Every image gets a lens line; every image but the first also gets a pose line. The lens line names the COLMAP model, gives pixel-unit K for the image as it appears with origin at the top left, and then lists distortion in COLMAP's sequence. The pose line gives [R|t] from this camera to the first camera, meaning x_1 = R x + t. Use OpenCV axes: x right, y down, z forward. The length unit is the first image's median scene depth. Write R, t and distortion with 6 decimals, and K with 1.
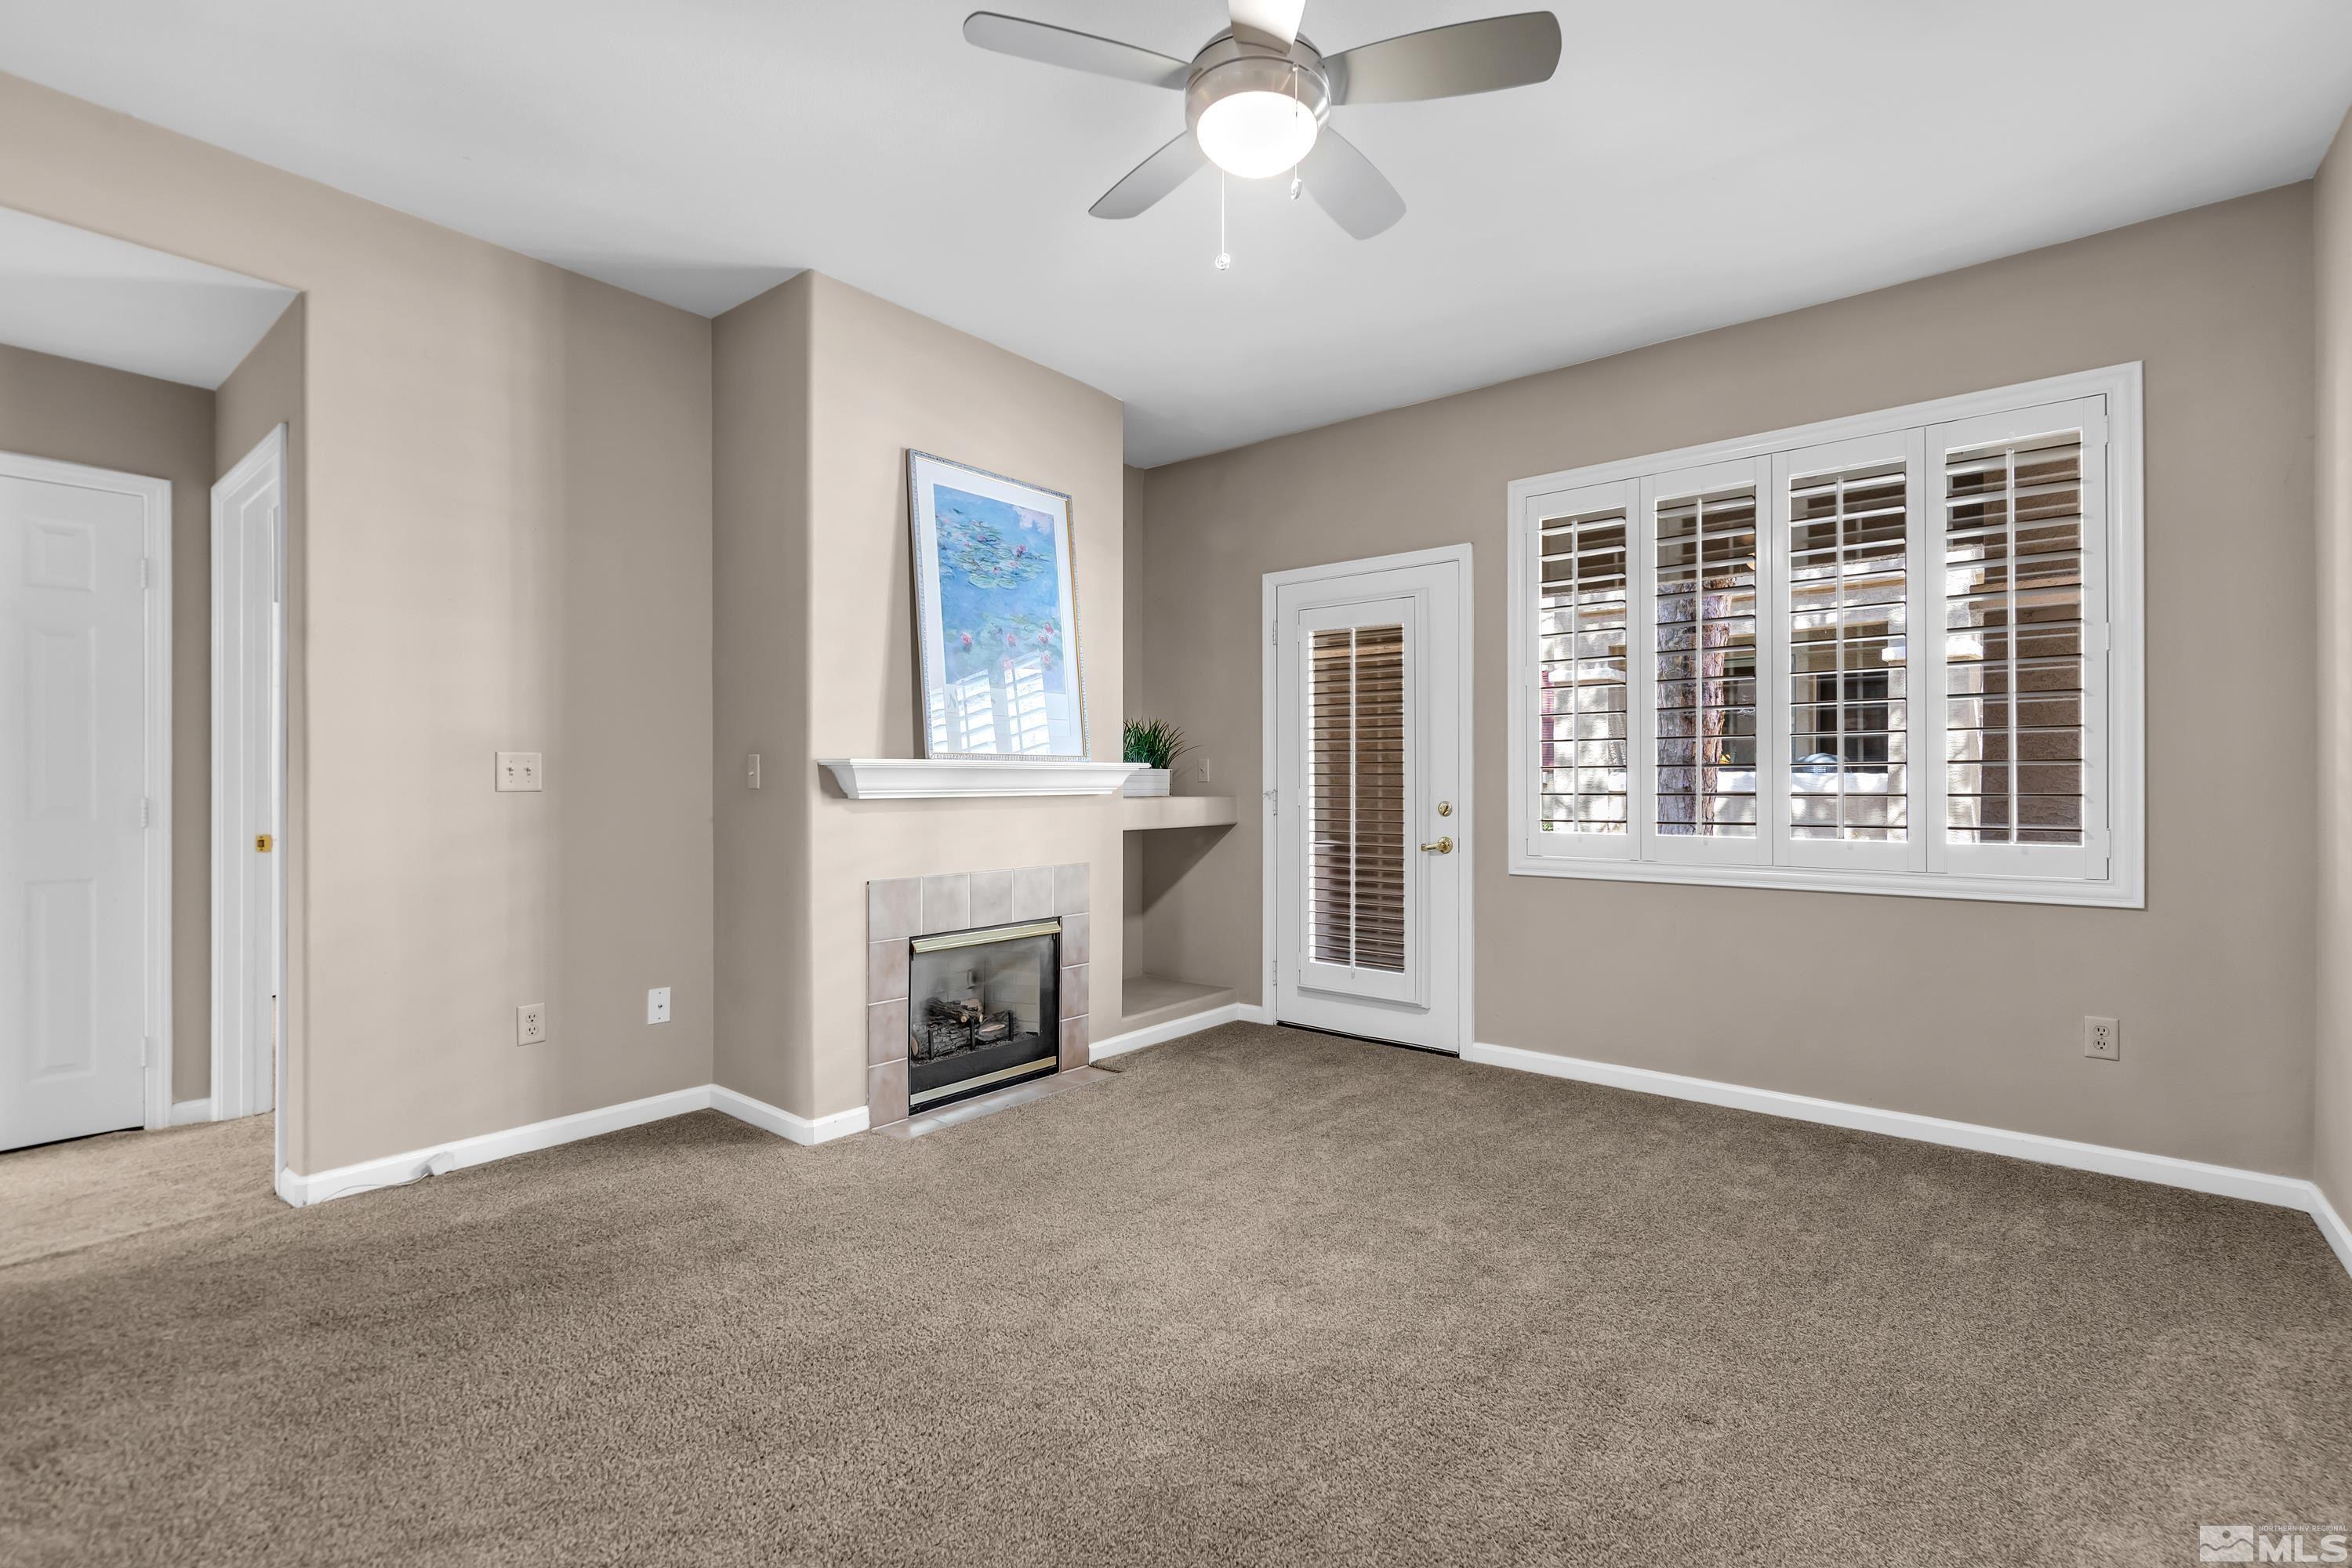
lens RADIAL K [[1040.9, 0, 1196.6], [0, 1040.9, 778.2], [0, 0, 1]] dist [0.000782, -0.000655]
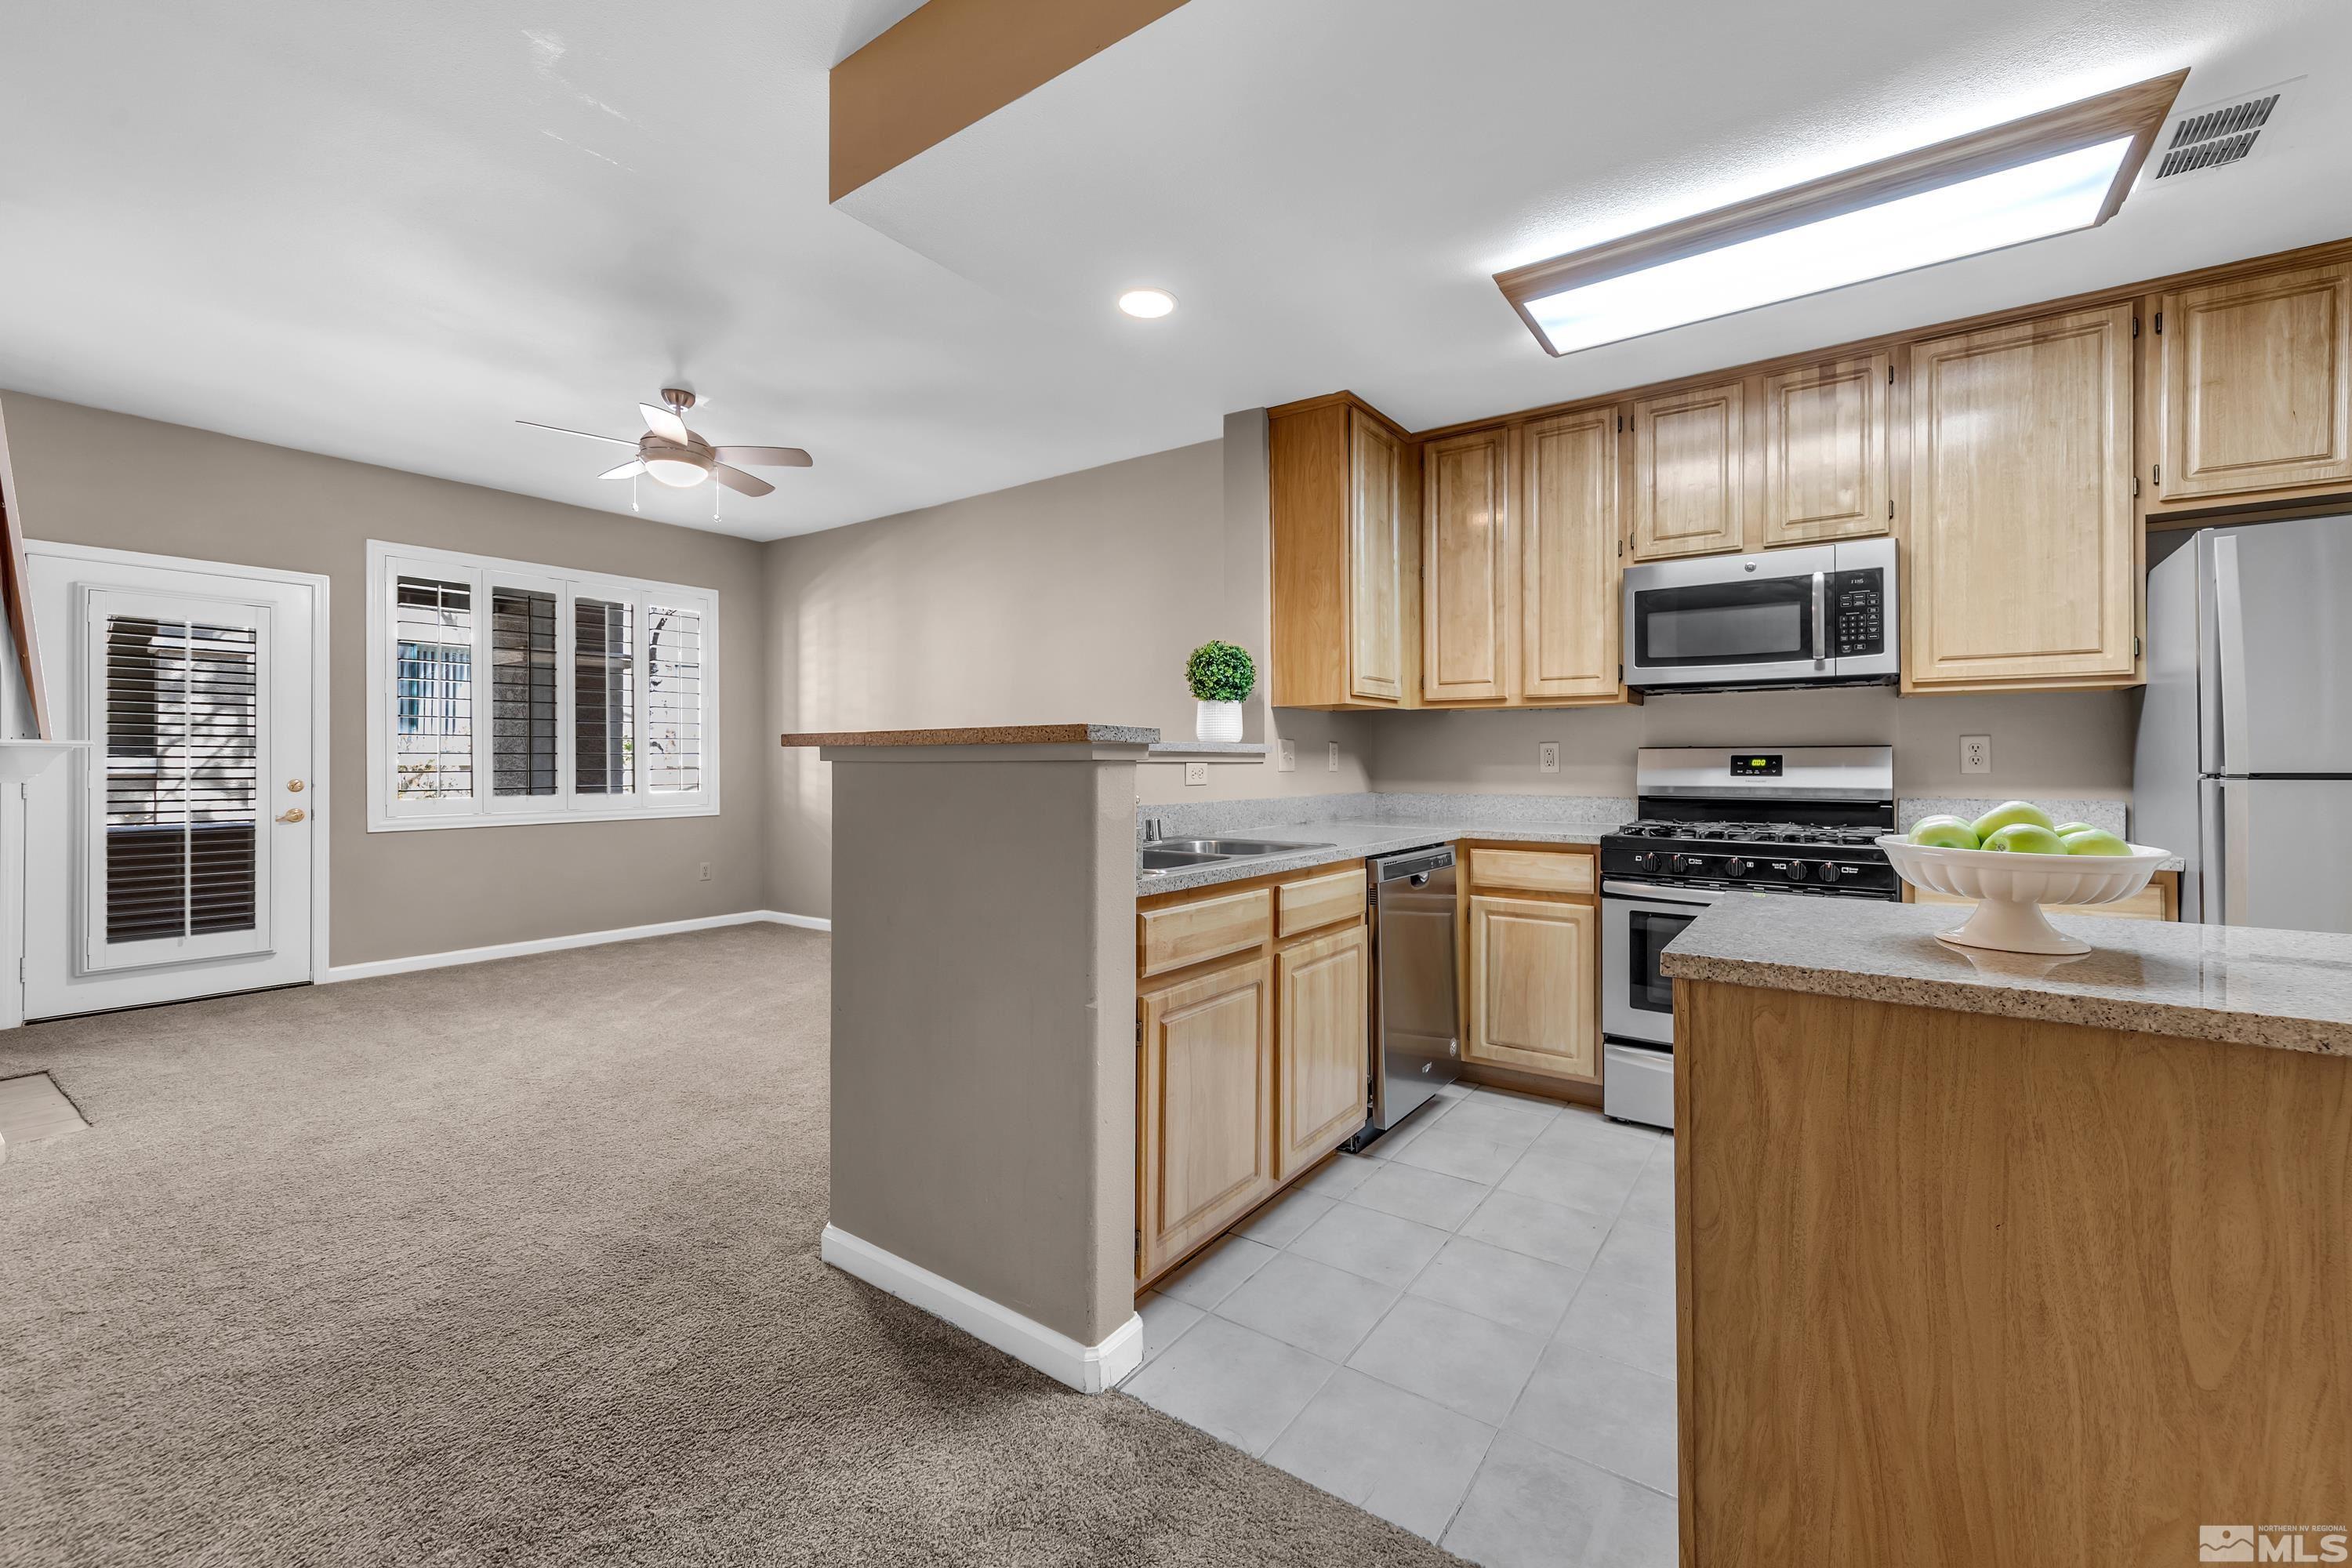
lens RADIAL K [[948.9, 0, 1212.0], [0, 948.9, 756.4], [0, 0, 1]] dist [0.005471, -0.000223]
pose [[-0.072389, 0.005850, 0.997359, -1.098846], [-0.001544, 0.999981, -0.005977, -0.000447], [-0.997375, -0.001972, -0.072378, 0.006683]]
